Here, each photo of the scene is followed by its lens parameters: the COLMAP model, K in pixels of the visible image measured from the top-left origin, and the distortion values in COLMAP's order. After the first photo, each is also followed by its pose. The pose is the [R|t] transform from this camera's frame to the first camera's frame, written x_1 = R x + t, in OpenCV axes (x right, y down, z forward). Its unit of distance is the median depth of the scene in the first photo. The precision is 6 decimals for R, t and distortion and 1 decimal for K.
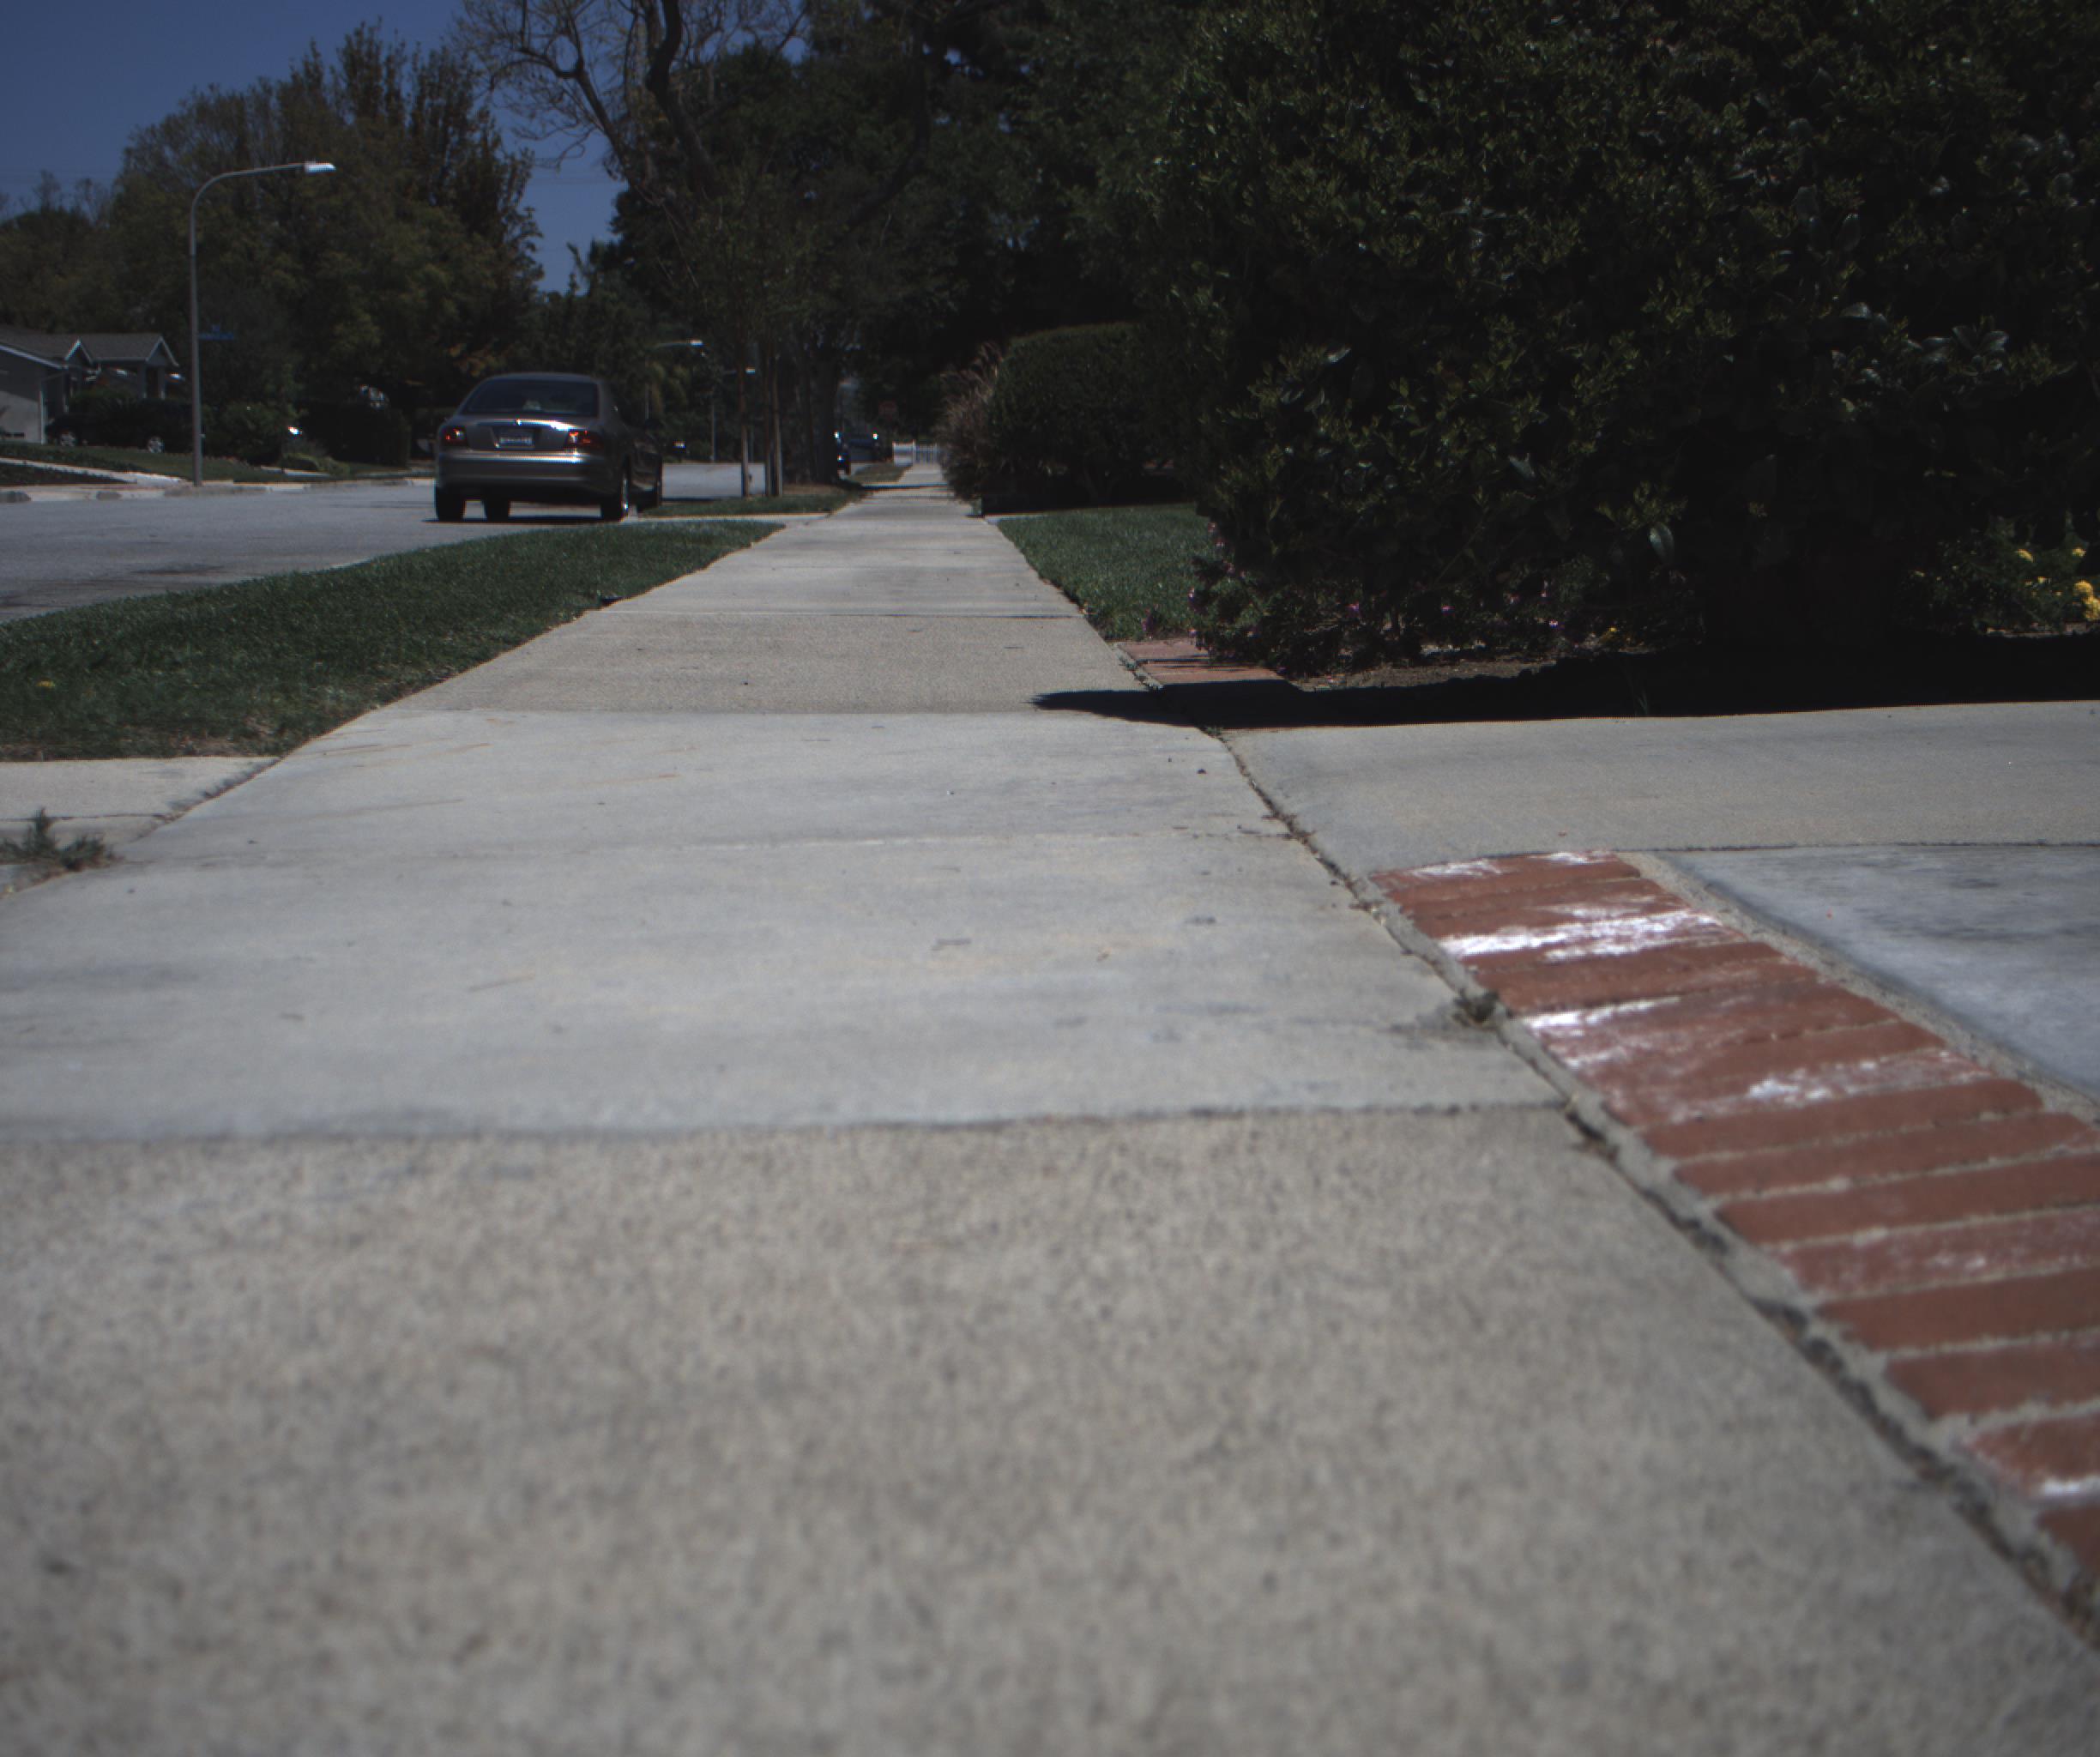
lens RADIAL K [[3926.3, 0, 1050.7], [0, 3926.3, 859.1], [0, 0, 1]] dist [-0.185271, 0.905940]
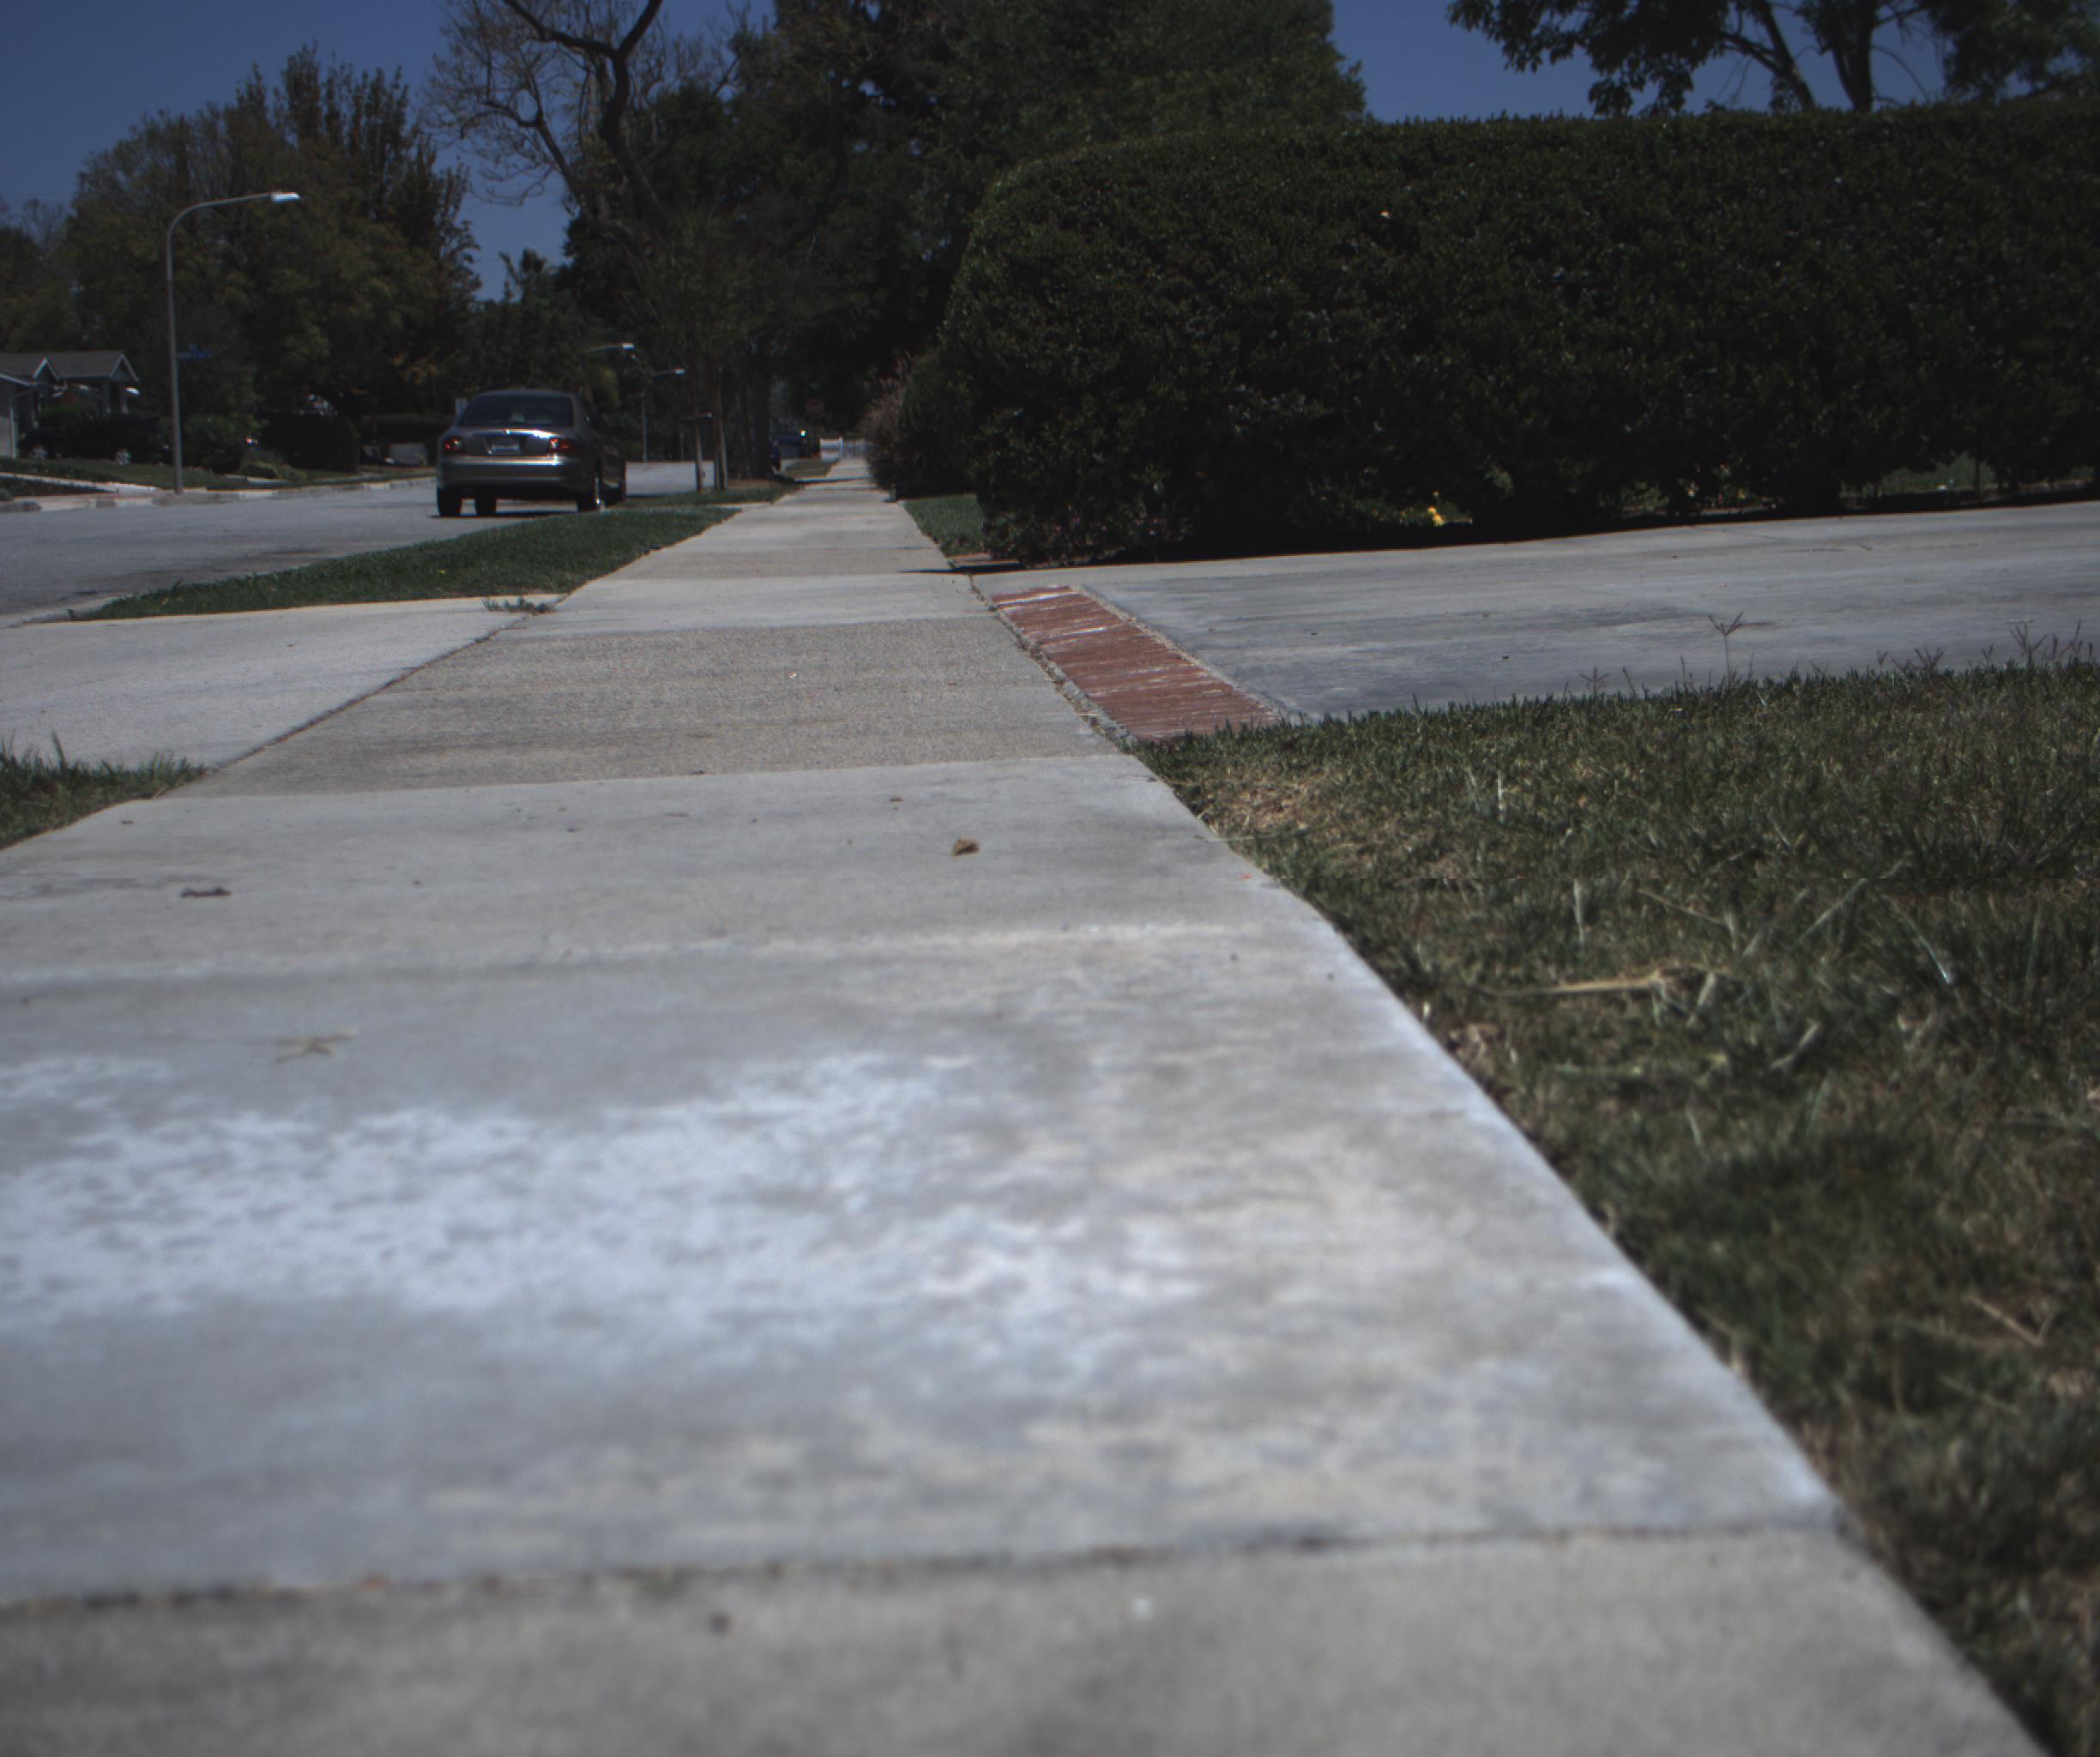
lens RADIAL K [[3926.3, 0, 1050.7], [0, 3926.3, 859.1], [0, 0, 1]] dist [-0.185271, 0.905940]
pose [[0.999608, -0.022906, 0.016115, 0.004915], [0.022869, 0.999735, 0.002455, 0.013213], [-0.016167, -0.002086, 0.999867, -0.133420]]
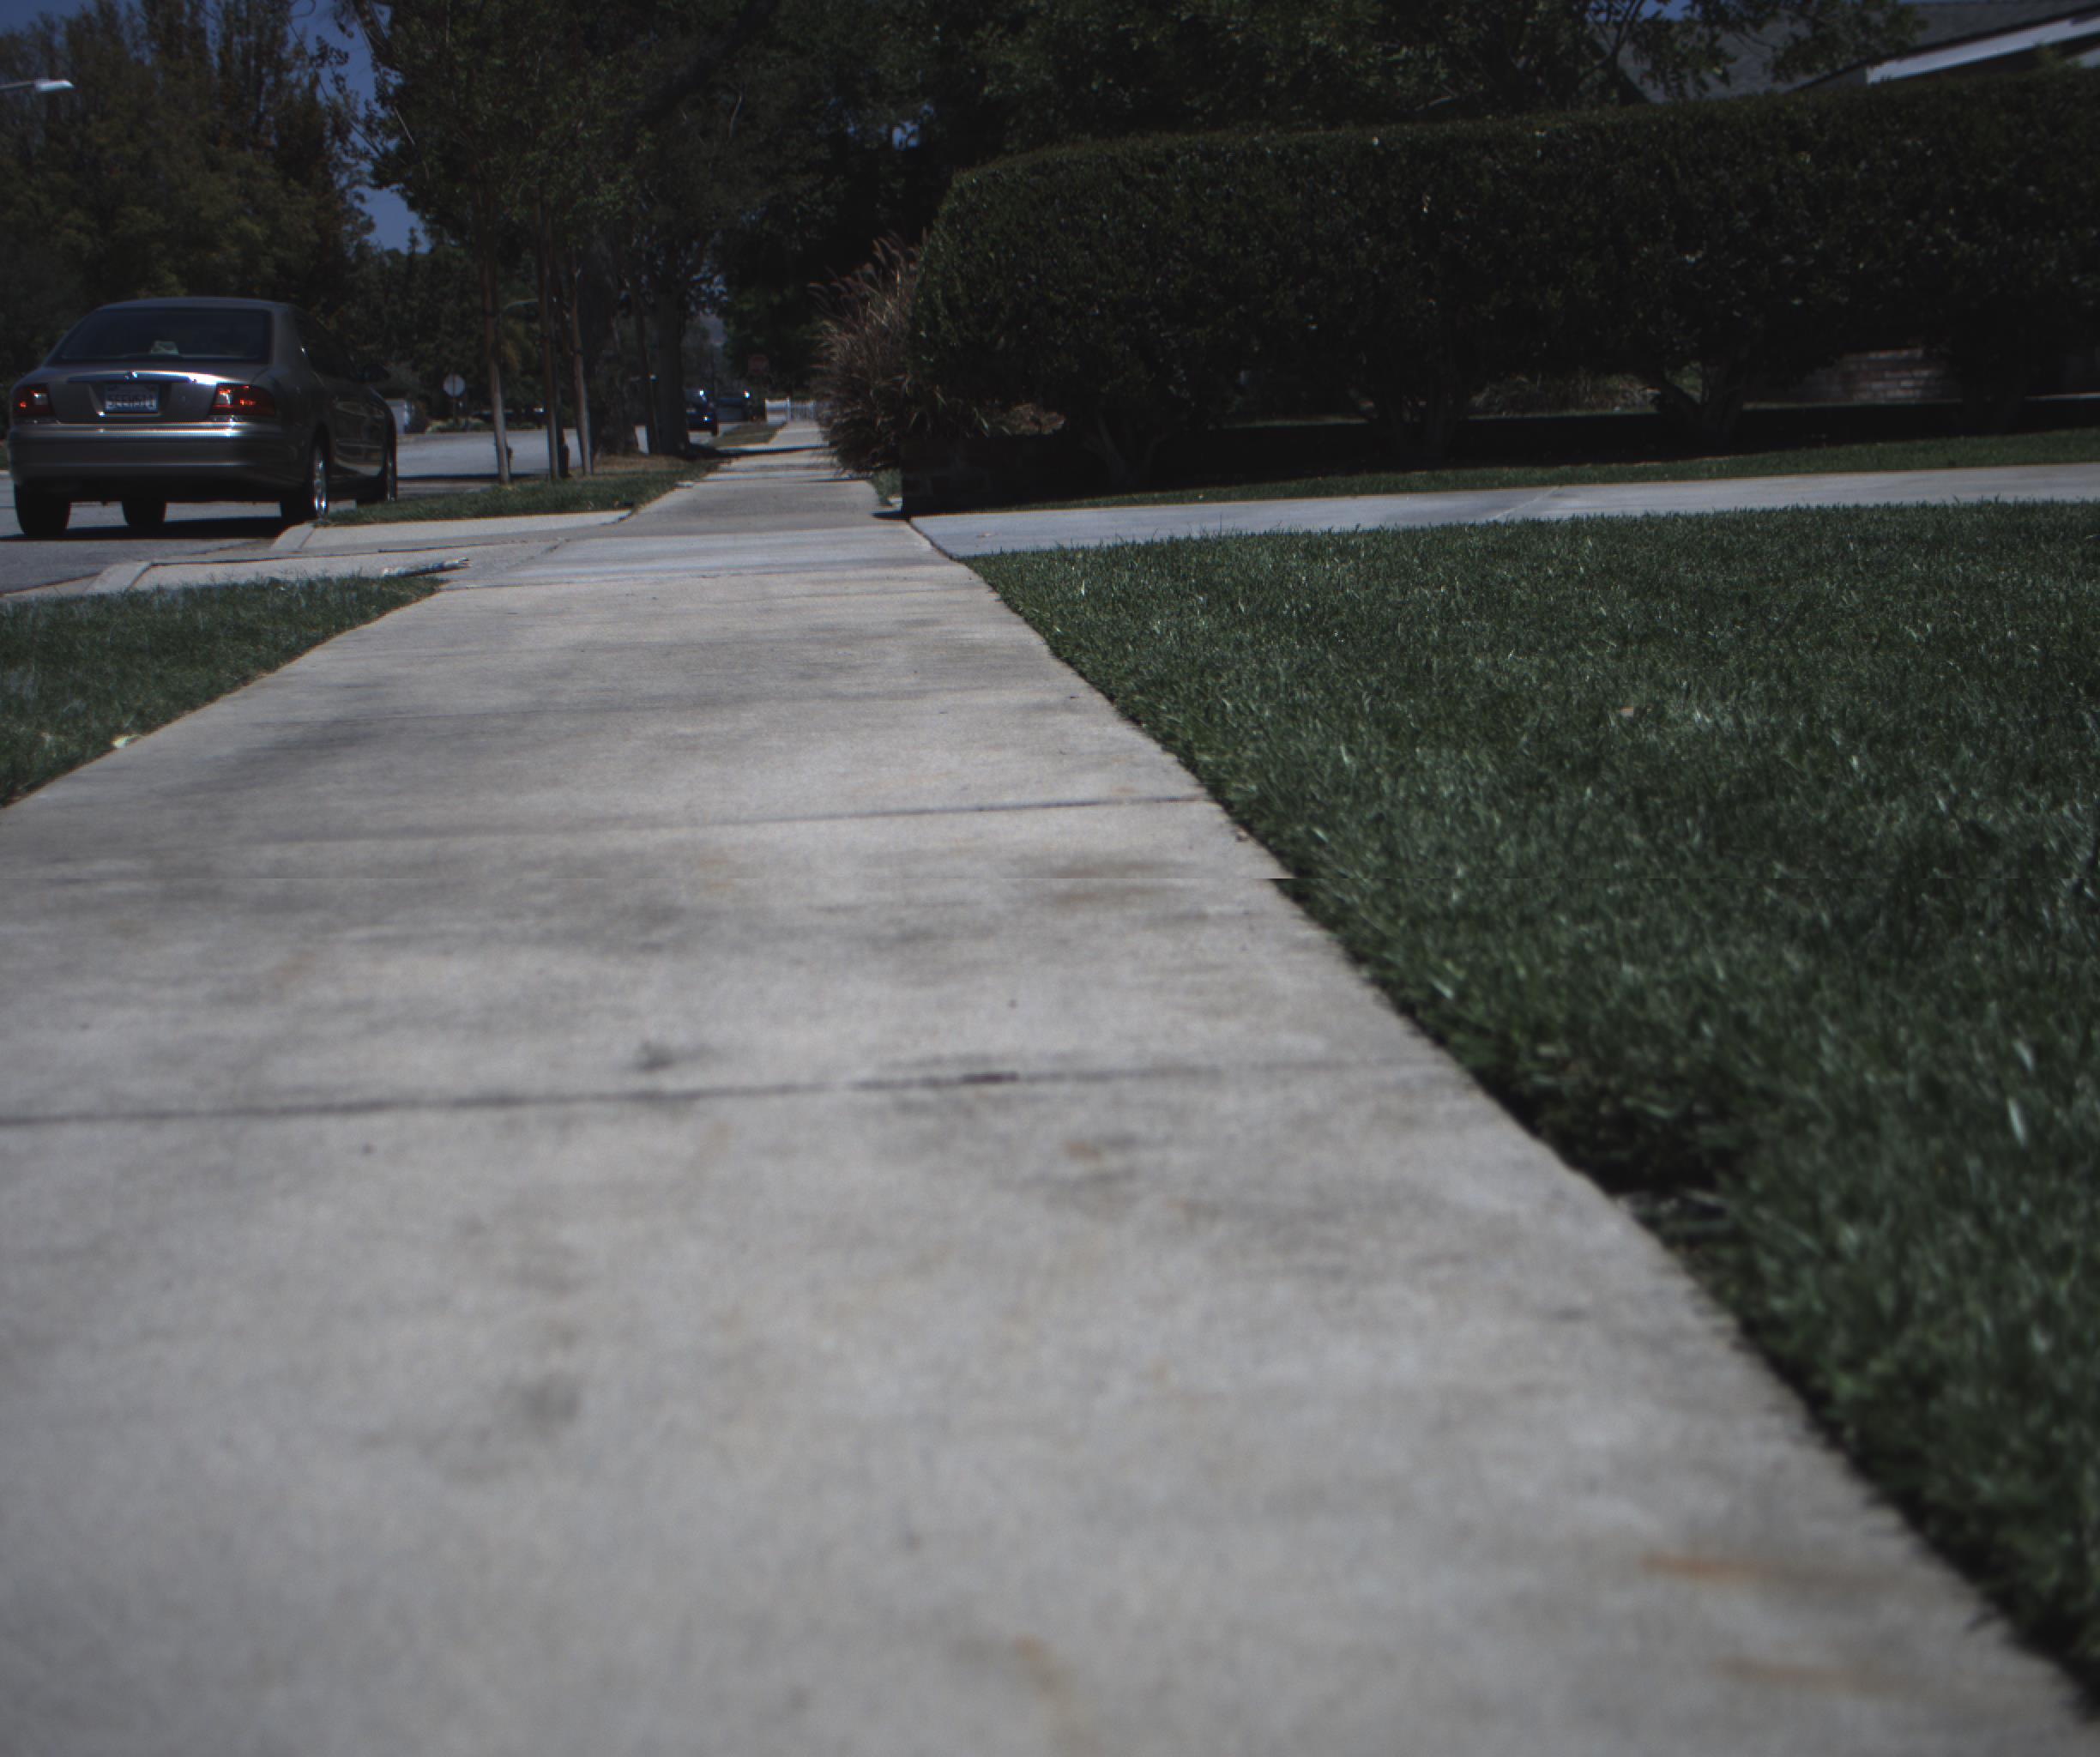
lens RADIAL K [[3926.3, 0, 1050.7], [0, 3926.3, 859.1], [0, 0, 1]] dist [-0.185271, 0.905940]
pose [[0.999004, -0.035168, 0.027464, -0.007647], [0.034830, 0.999313, 0.012675, -0.026267], [-0.027891, -0.011706, 0.999542, 0.262239]]
